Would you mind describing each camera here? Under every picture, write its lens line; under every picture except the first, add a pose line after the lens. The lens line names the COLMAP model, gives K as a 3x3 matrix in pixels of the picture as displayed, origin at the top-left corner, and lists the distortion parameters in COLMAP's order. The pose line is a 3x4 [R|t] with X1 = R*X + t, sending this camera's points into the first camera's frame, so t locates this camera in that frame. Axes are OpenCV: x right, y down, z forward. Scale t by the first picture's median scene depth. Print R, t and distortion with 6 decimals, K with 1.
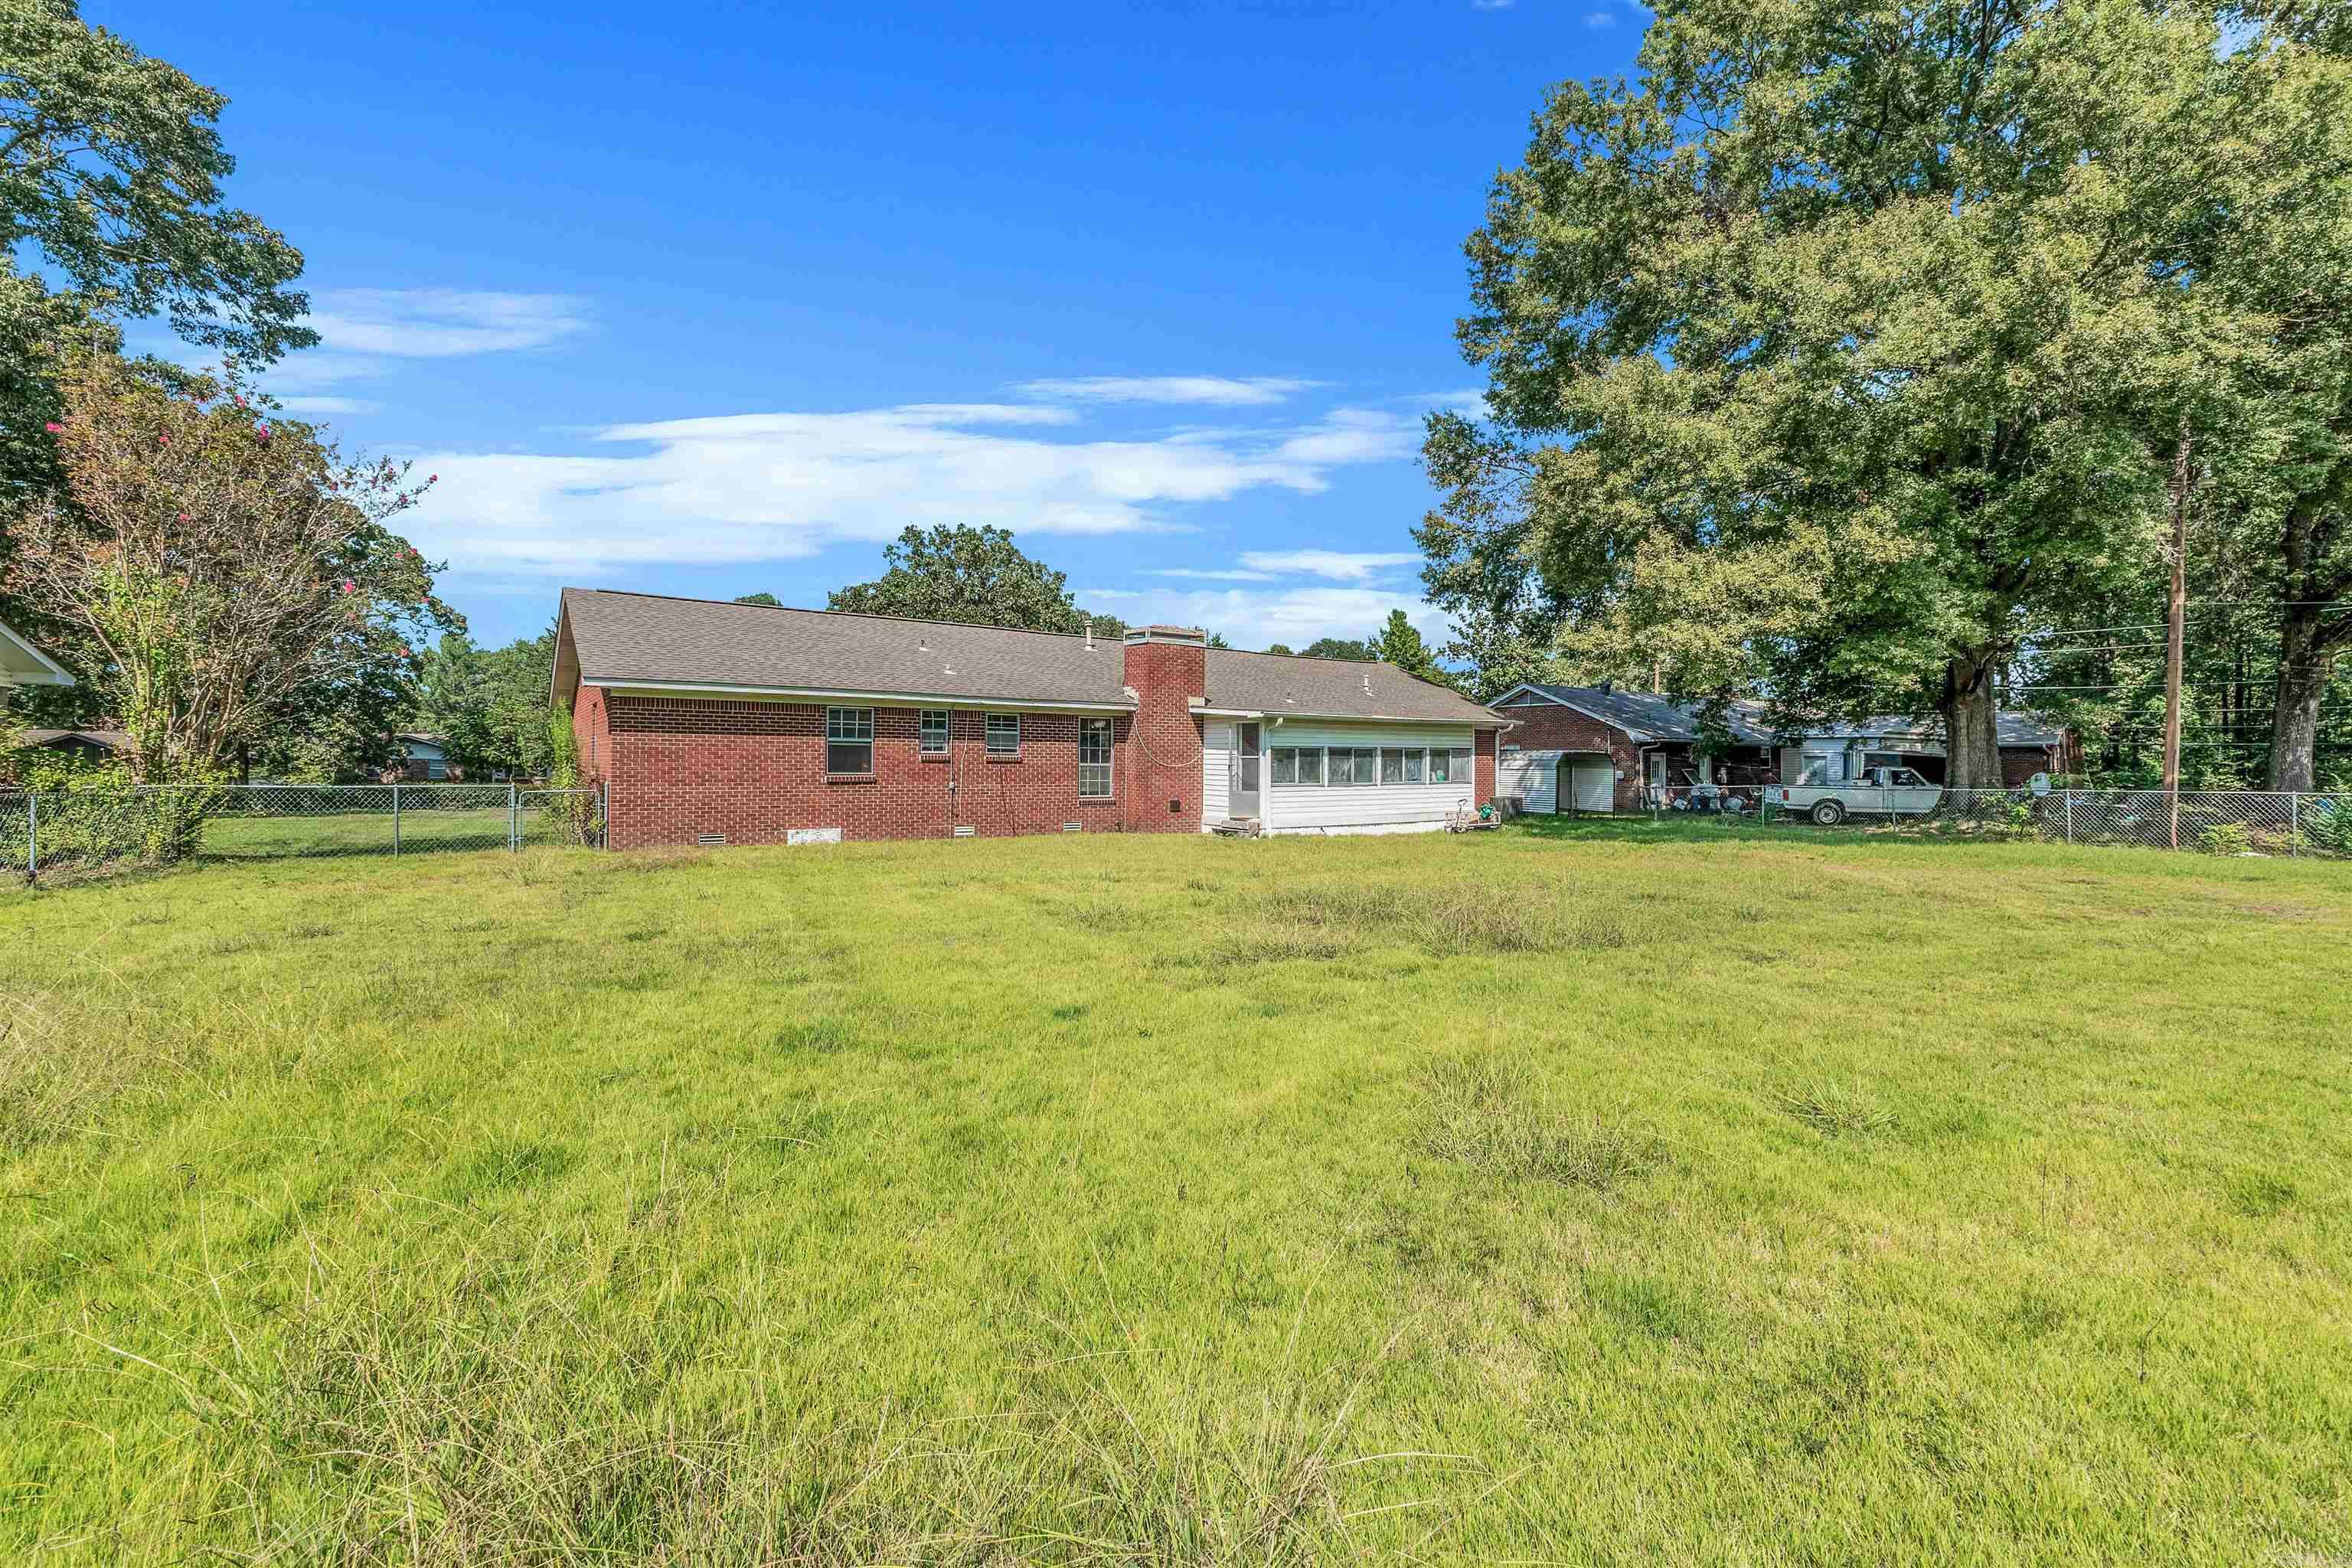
lens RADIAL K [[997.2, 0, 1172.6], [0, 997.2, 792.9], [0, 0, 1]] dist [-0.004280, -0.001530]
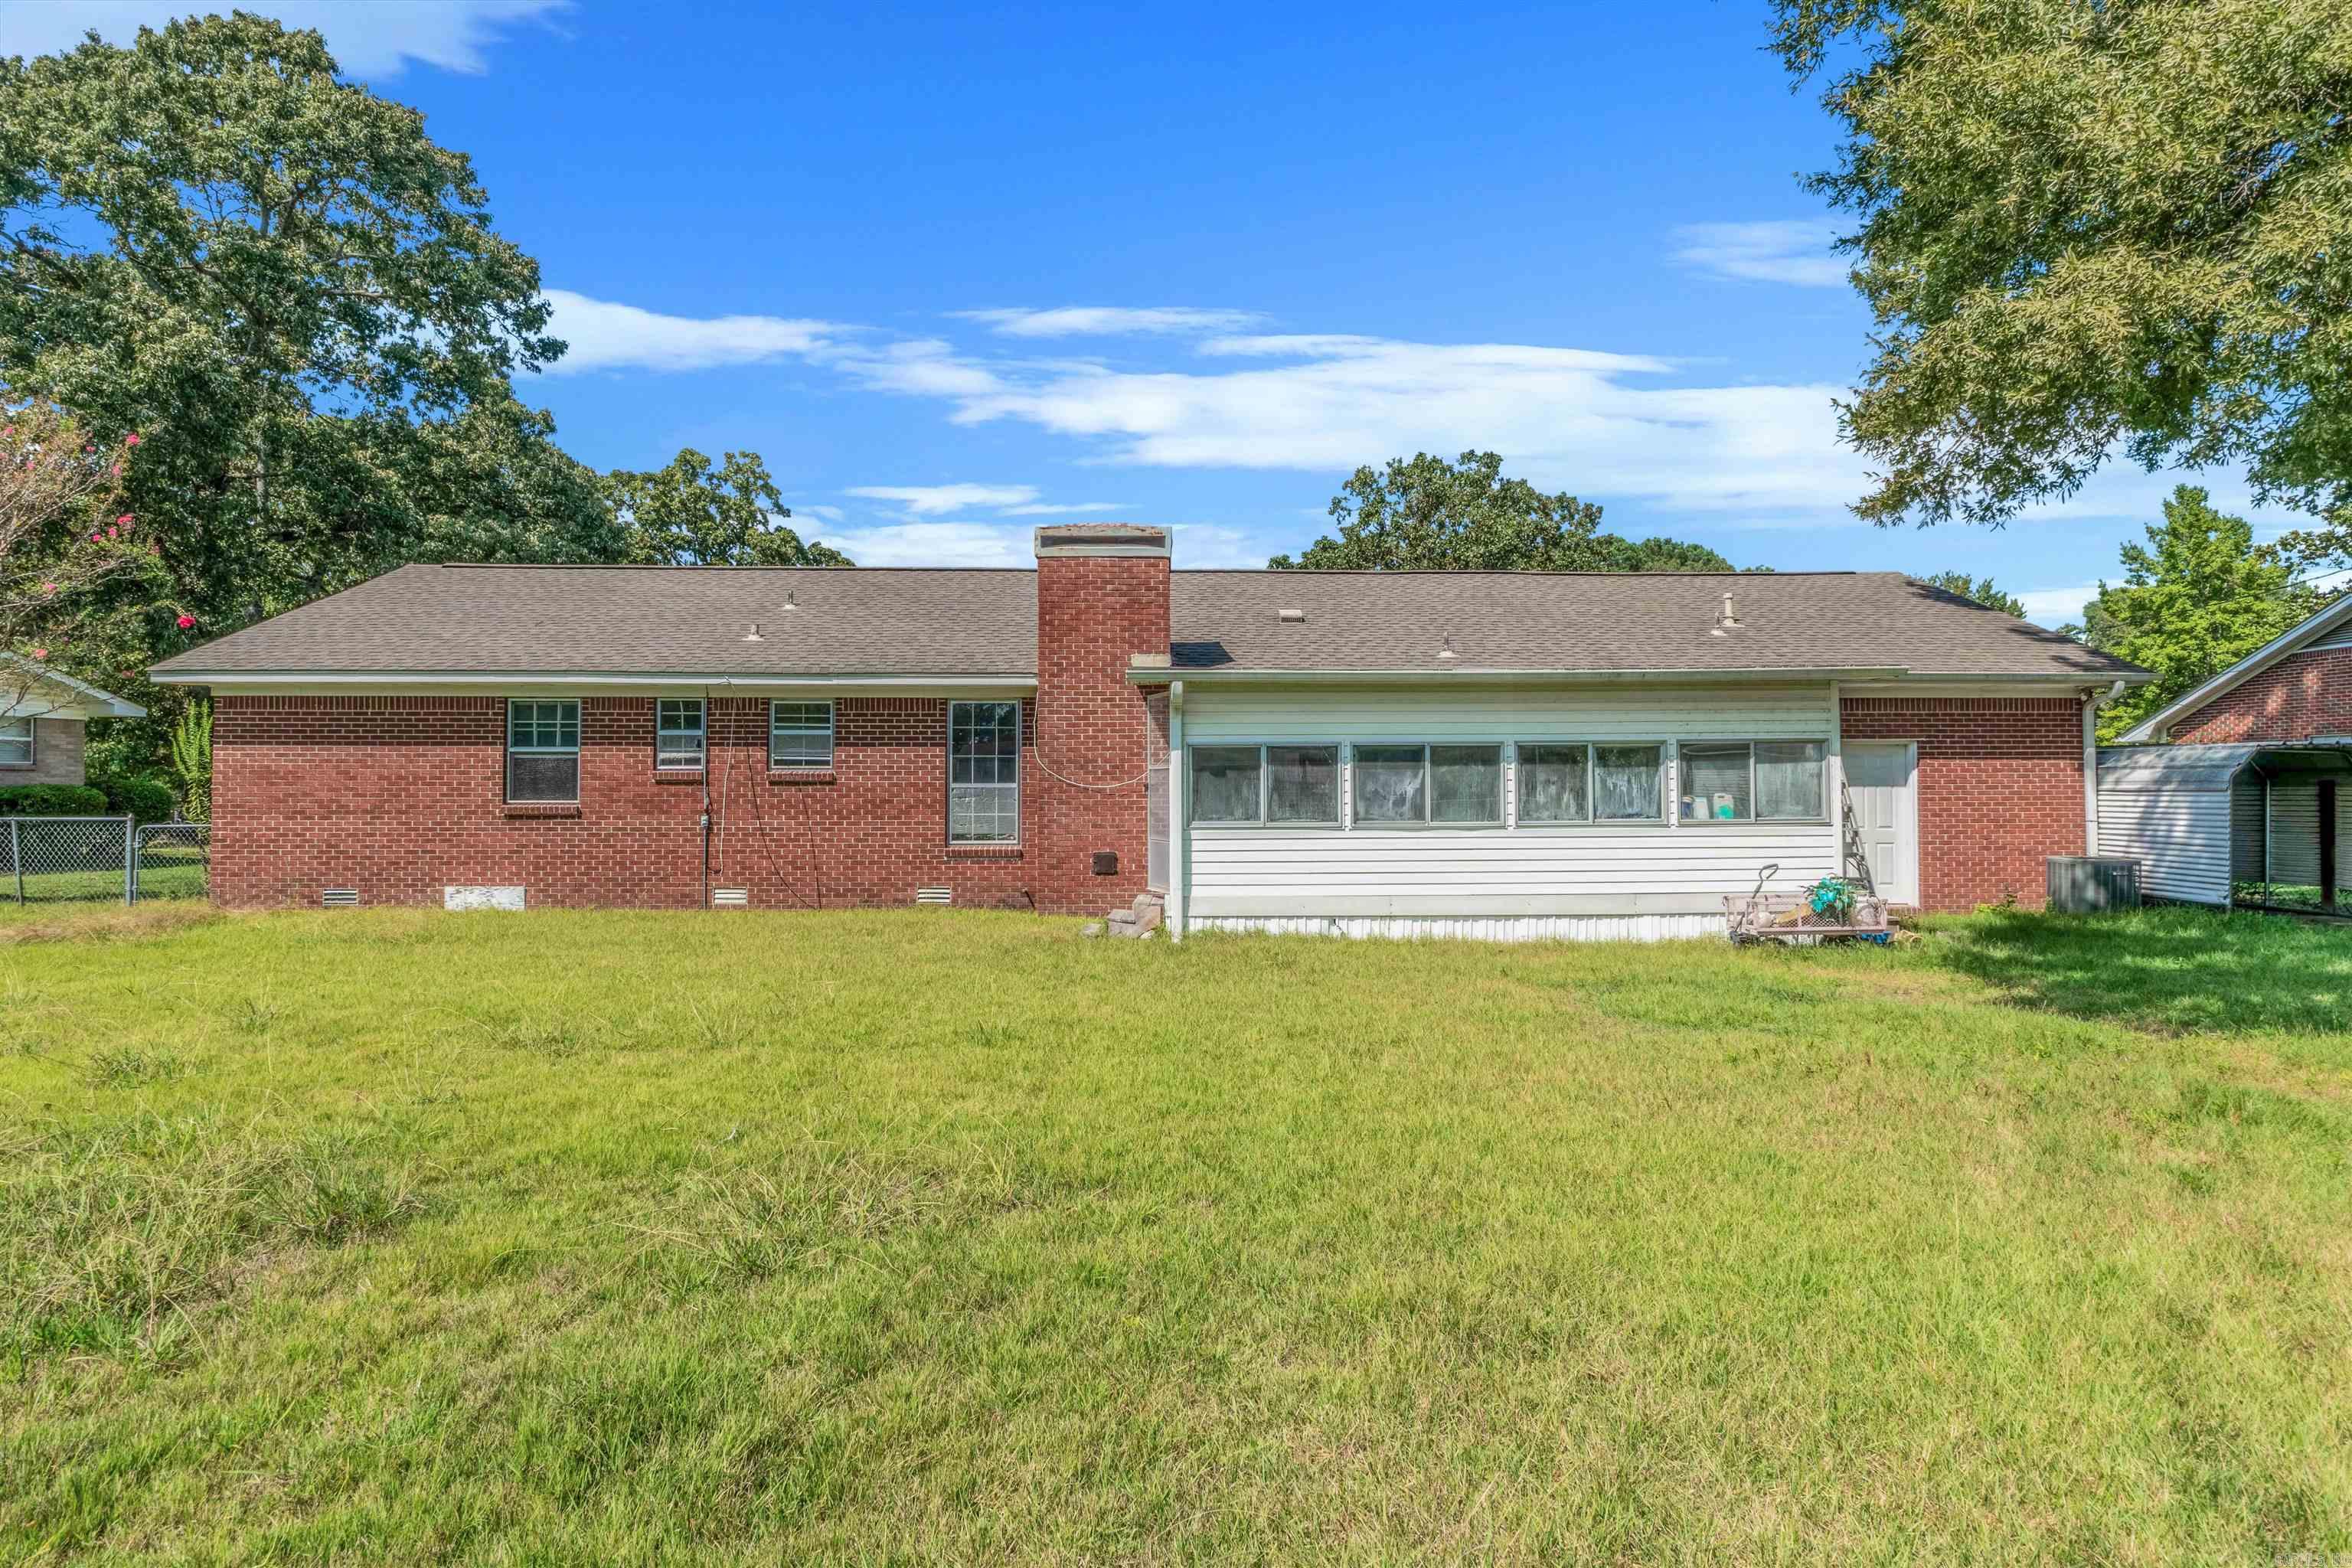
lens RADIAL K [[1261.4, 0, 1180.5], [0, 1261.4, 782.2], [0, 0, 1]] dist [-0.002334, 0.000253]
pose [[0.831460, -0.009975, -0.555495, 0.410551], [-0.011092, 0.999342, -0.034547, -0.007478], [0.555474, 0.034886, 0.830802, 0.477794]]
